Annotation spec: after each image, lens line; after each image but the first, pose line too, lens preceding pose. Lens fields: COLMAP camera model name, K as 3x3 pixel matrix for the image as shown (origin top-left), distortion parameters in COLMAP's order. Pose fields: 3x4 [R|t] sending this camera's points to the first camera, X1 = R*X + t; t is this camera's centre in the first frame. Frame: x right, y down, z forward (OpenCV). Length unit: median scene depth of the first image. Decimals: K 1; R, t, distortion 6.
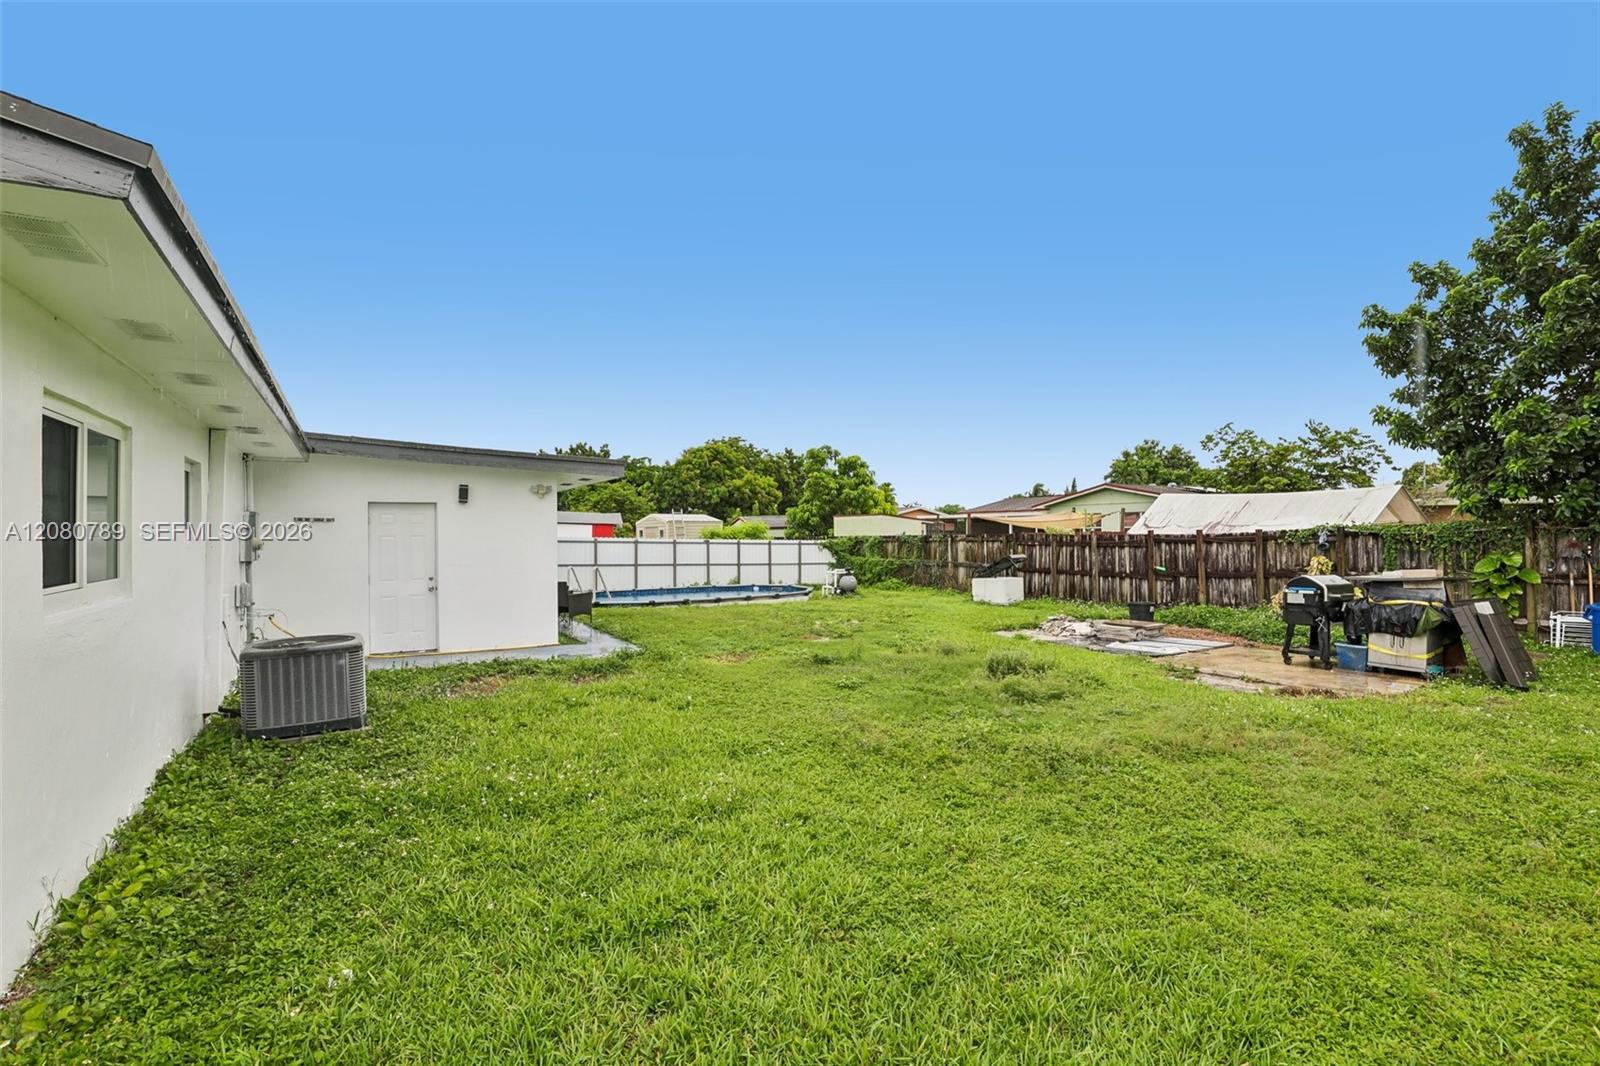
lens RADIAL K [[742.3, 0, 800.0], [0, 742.3, 533.0], [0, 0, 1]] dist [-0.021273, -0.000061]
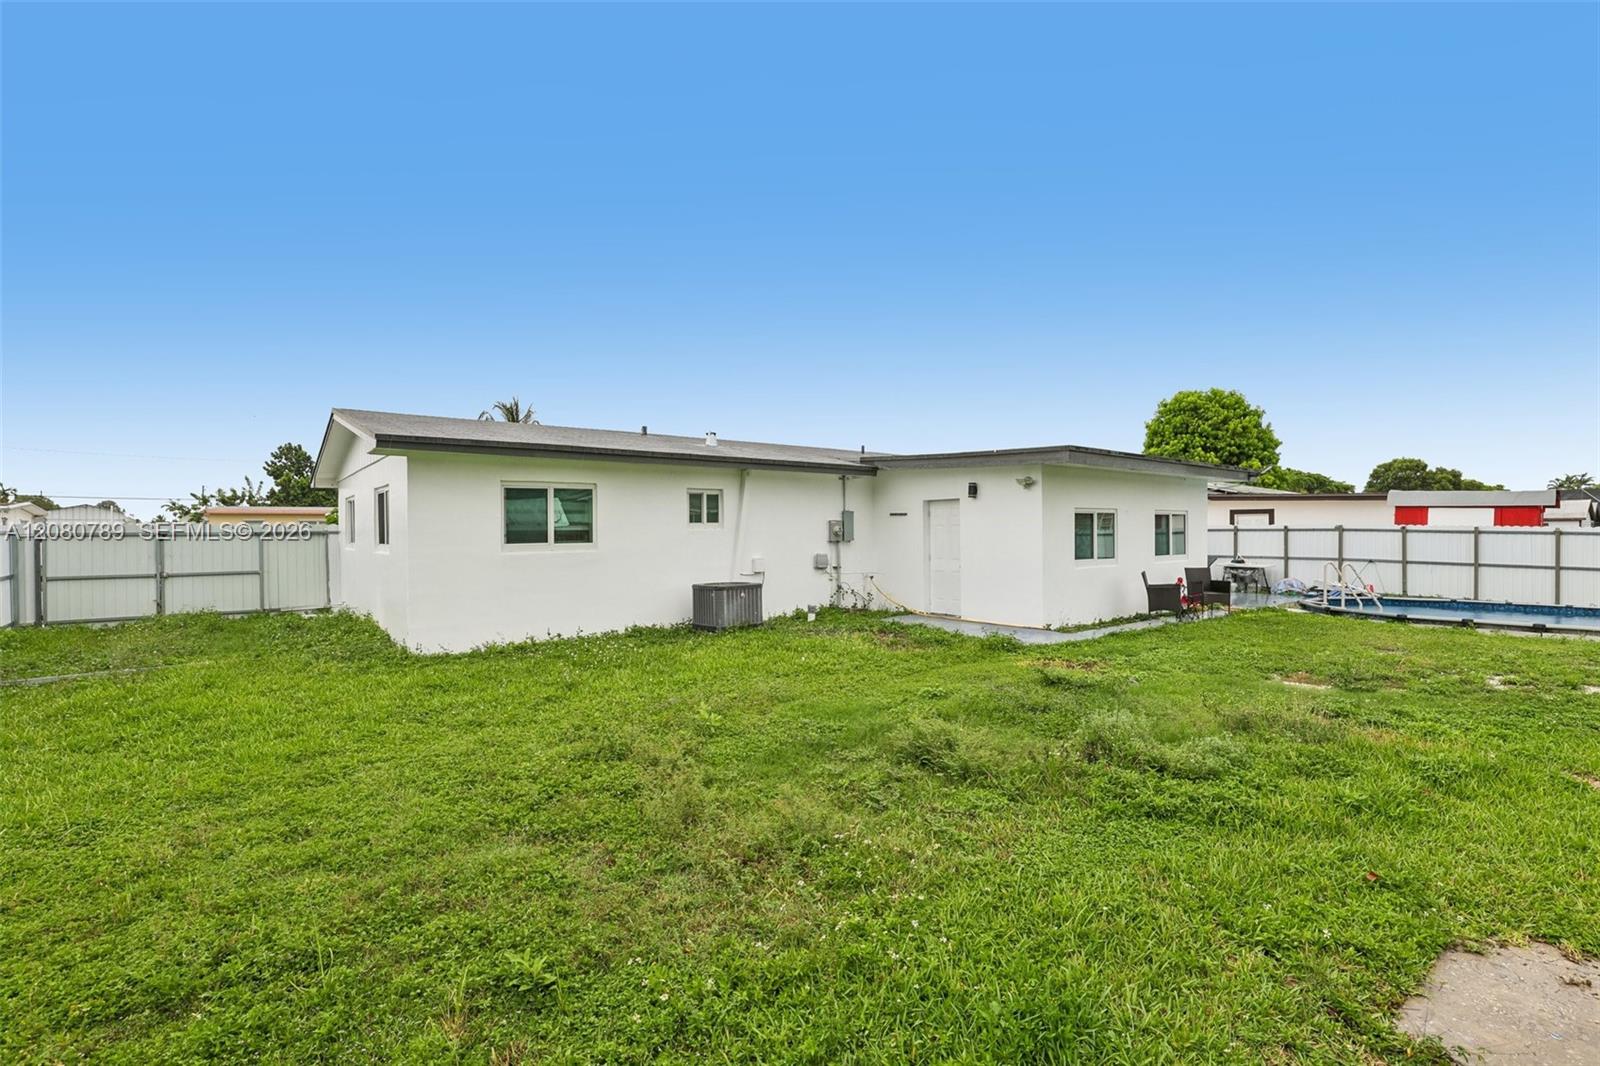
lens RADIAL K [[742.3, 0, 800.0], [0, 742.3, 533.0], [0, 0, 1]] dist [-0.021273, -0.000061]
pose [[0.062936, 0.008764, -0.997979, 0.620405], [0.010220, 0.999903, 0.009425, 0.002517], [0.997965, -0.010793, 0.062841, 0.537407]]
